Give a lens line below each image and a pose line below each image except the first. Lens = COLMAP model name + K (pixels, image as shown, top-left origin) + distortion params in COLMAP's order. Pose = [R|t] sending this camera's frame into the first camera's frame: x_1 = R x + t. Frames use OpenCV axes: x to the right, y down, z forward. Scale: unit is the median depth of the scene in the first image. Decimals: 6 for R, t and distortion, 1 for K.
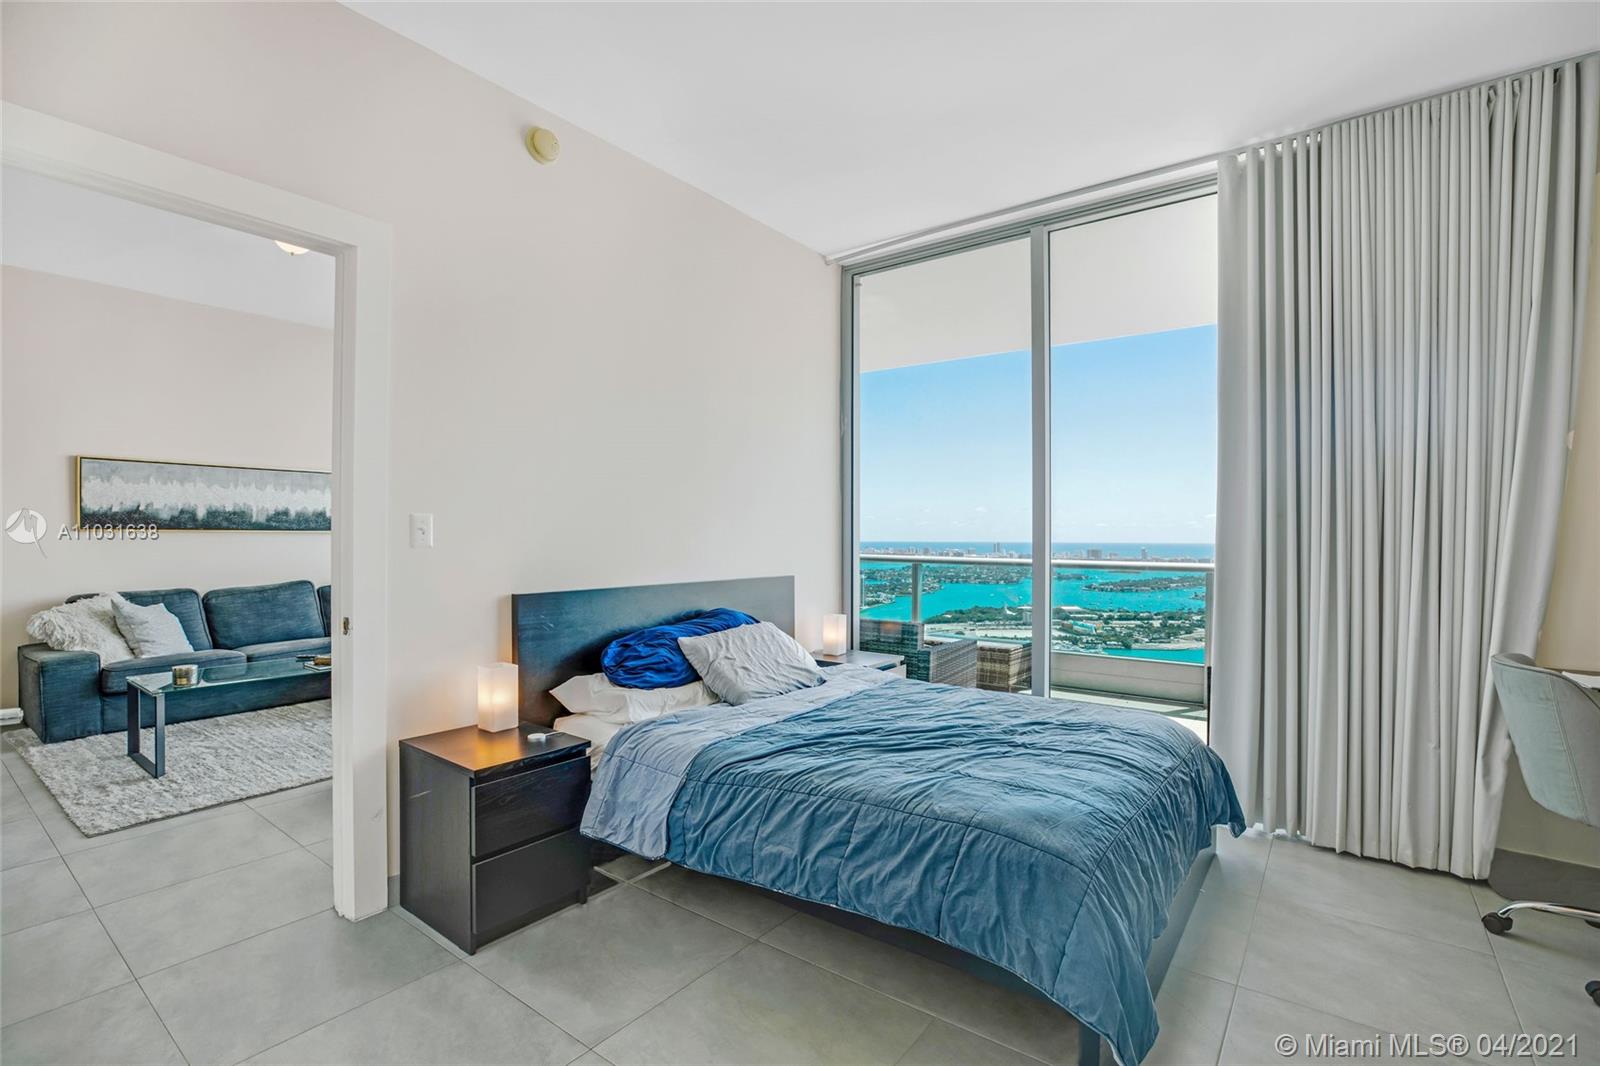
lens RADIAL K [[734.8, 0, 801.0], [0, 734.8, 533.5], [0, 0, 1]] dist [-0.051112, 0.021032]
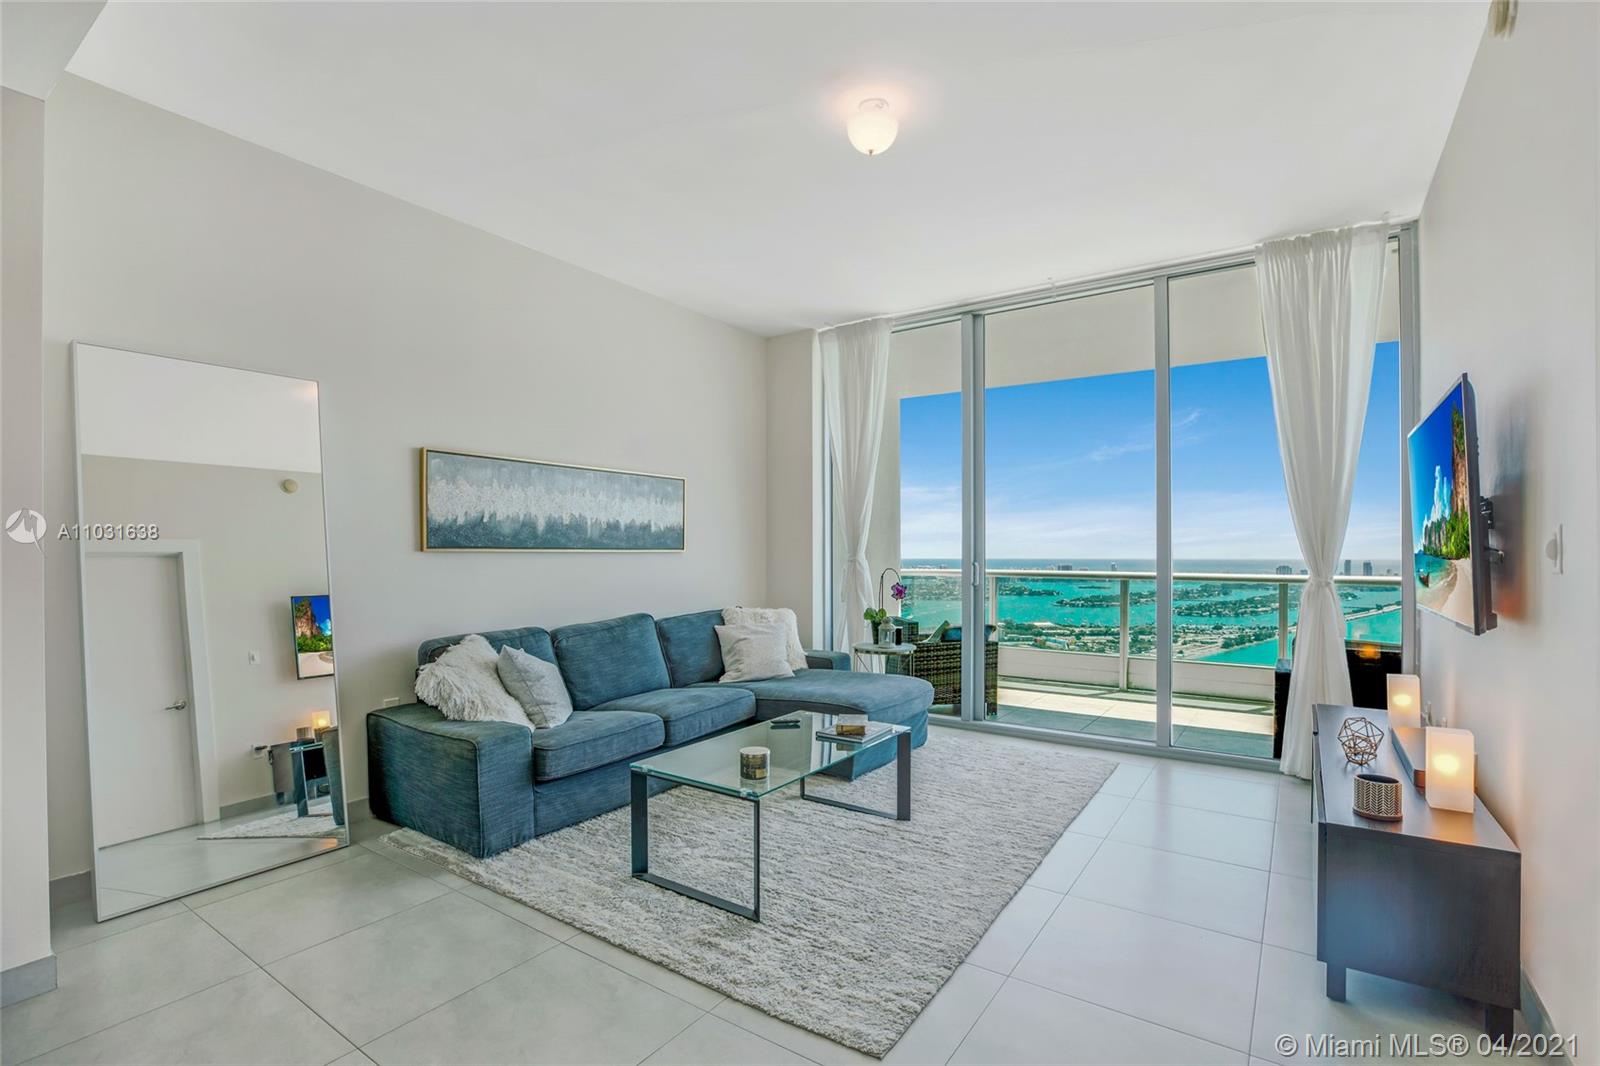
lens RADIAL K [[738.3, 0, 804.9], [0, 738.3, 559.2], [0, 0, 1]] dist [-0.027758, 0.000256]
pose [[0.999105, -0.007517, 0.041626, -0.603900], [0.007095, 0.999922, 0.010276, -0.000027], [-0.041700, -0.009972, 0.999080, 0.219293]]
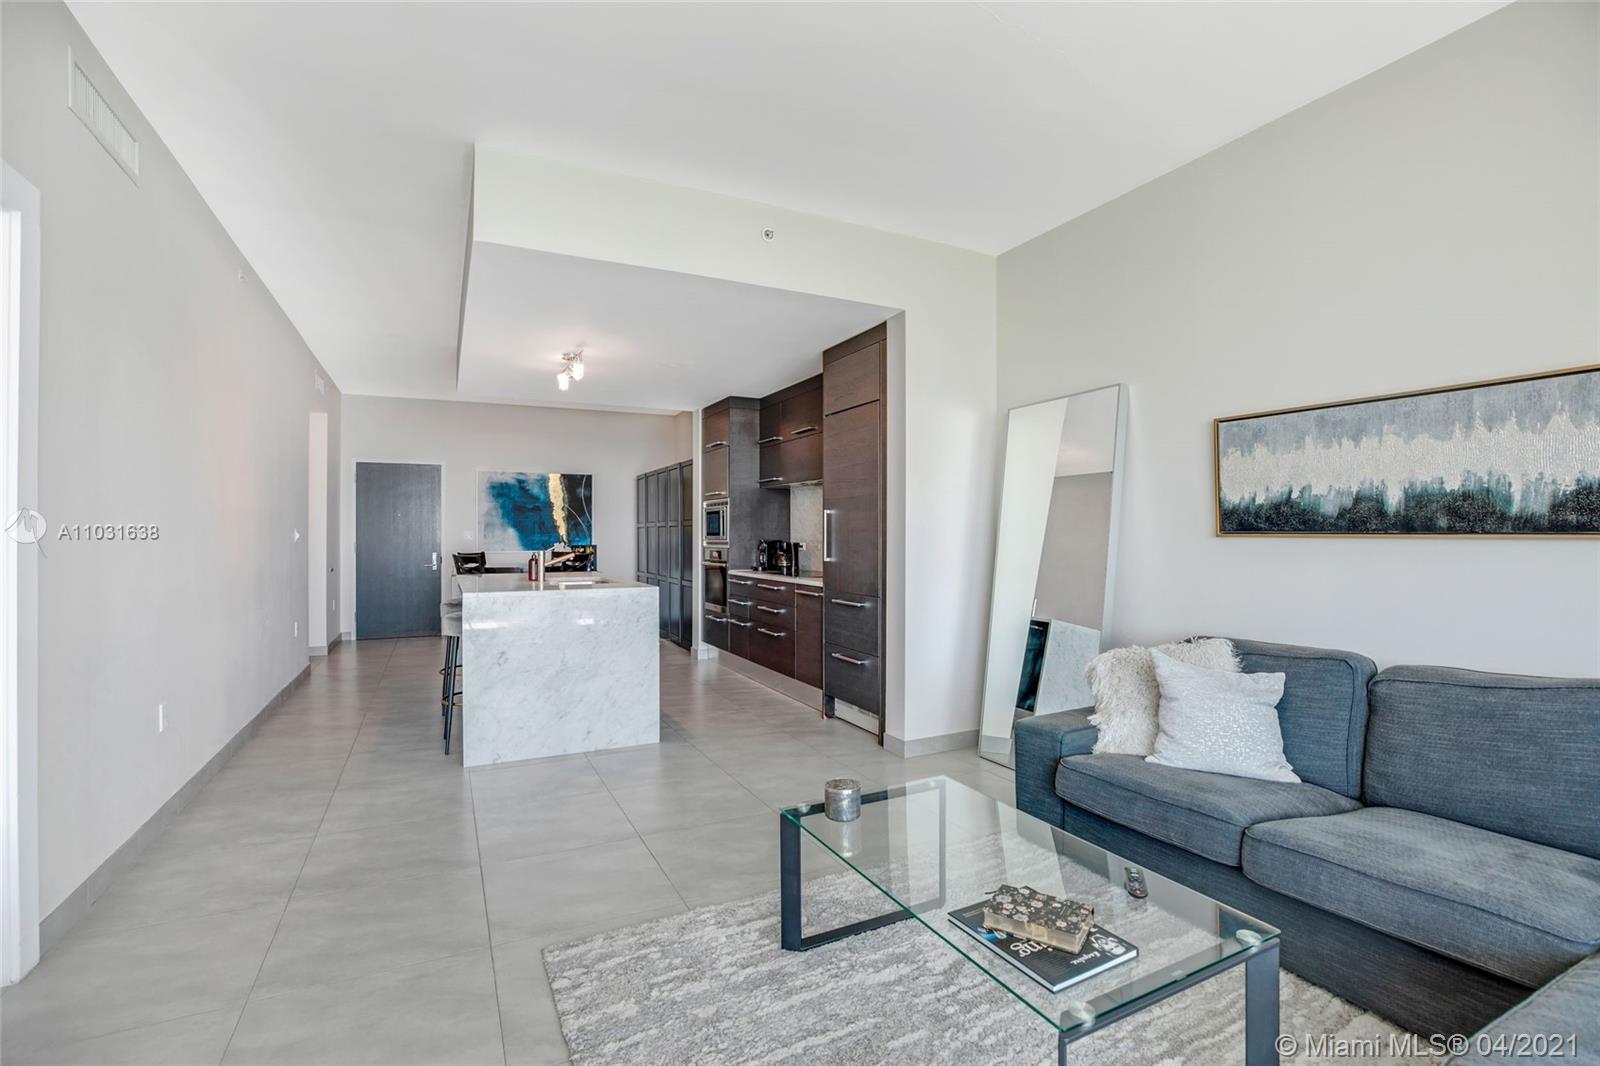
lens RADIAL K [[746.2, 0, 805.6], [0, 746.2, 537.2], [0, 0, 1]] dist [-0.035897, 0.009809]
pose [[-0.452319, 0.002992, -0.891851, -0.234591], [0.002387, 0.999995, 0.002144, -0.005223], [0.891853, -0.001159, -0.452324, 0.888603]]
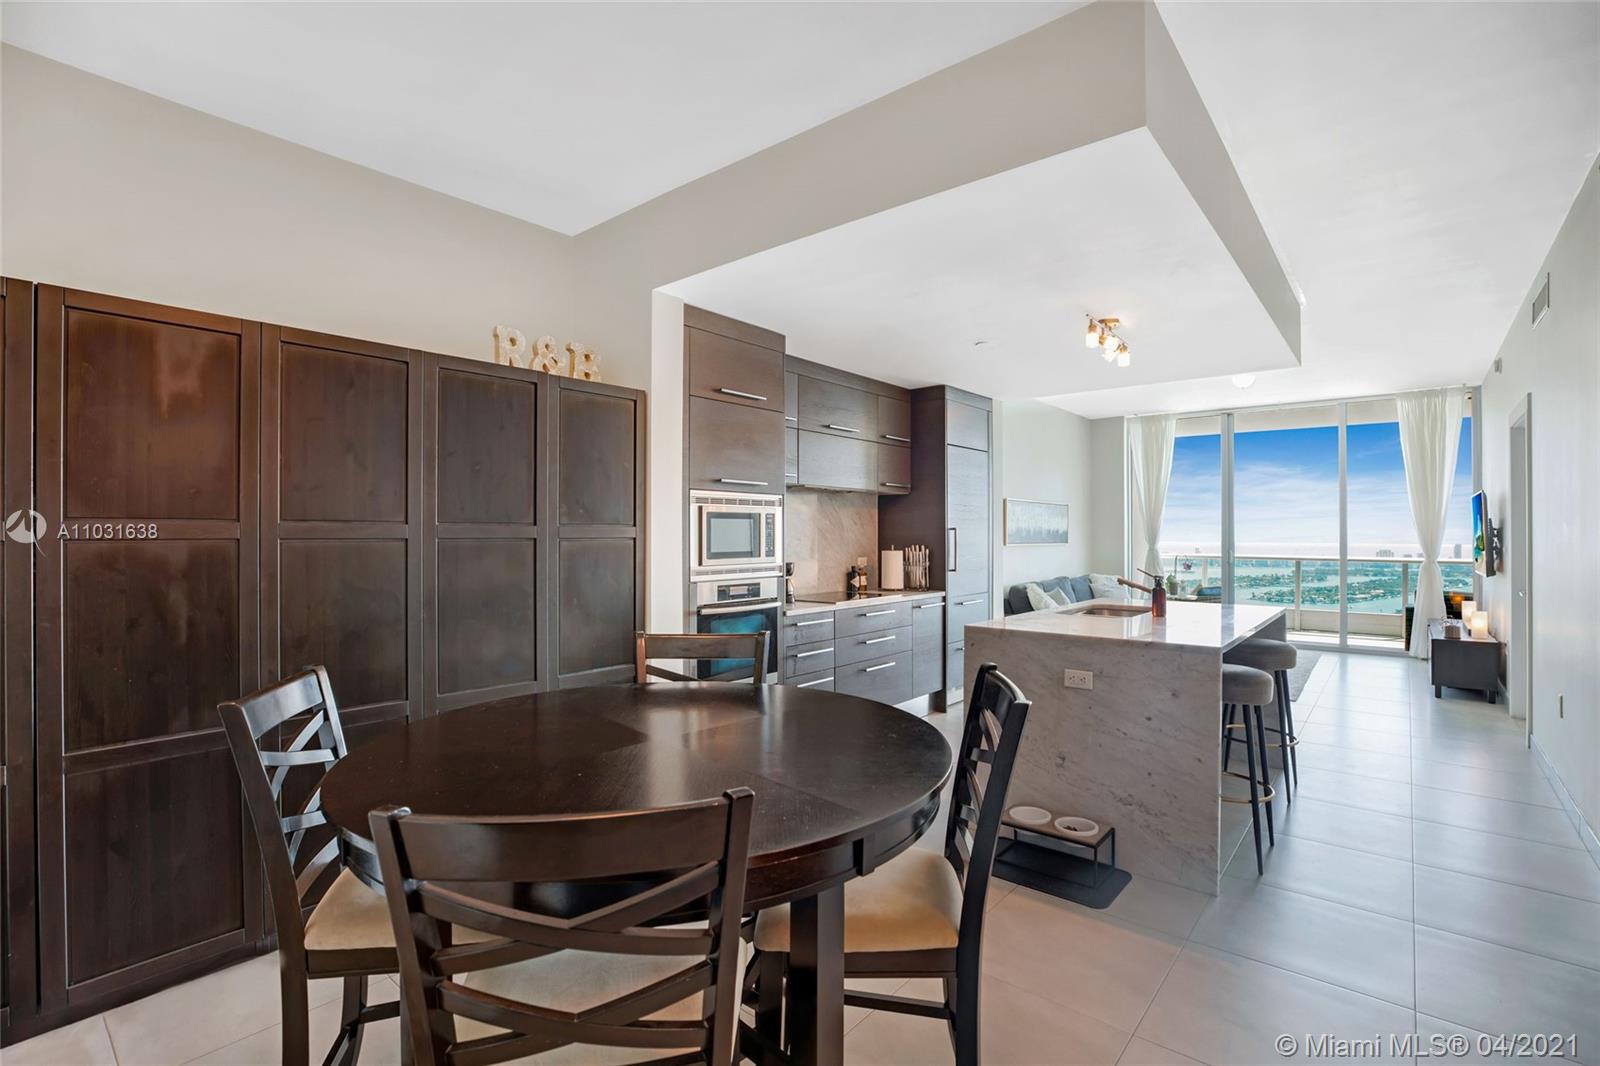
lens RADIAL K [[745.8, 0, 819.4], [0, 745.8, 534.0], [0, 0, 1]] dist [-0.015363, 0.000593]
pose [[0.999521, -0.002938, -0.030794, -1.270816], [0.002977, 0.999995, 0.001236, -0.029764], [0.030790, -0.001327, 0.999525, -0.635590]]
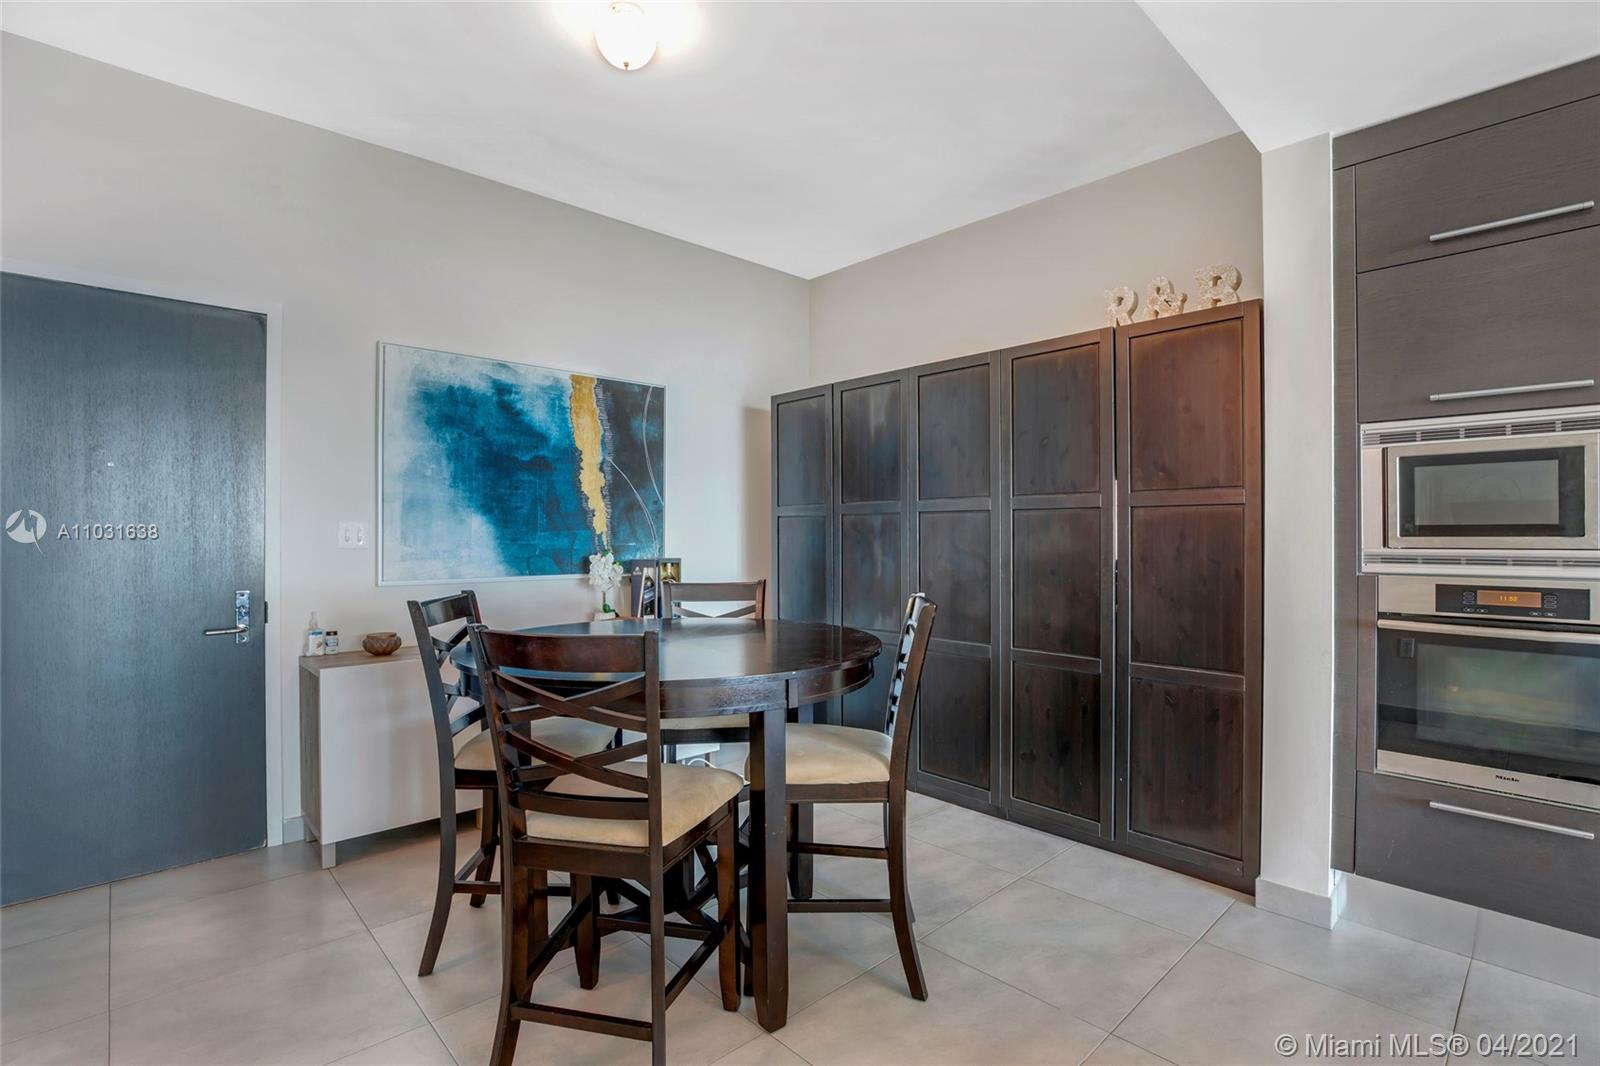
lens RADIAL K [[759.0, 0, 795.7], [0, 759.0, 531.4], [0, 0, 1]] dist [-0.028682, 0.000632]
pose [[-0.172030, -0.002848, -0.985088, -0.918907], [0.003530, 0.999988, -0.003507, -0.007185], [0.985085, -0.004081, -0.172018, -0.180507]]
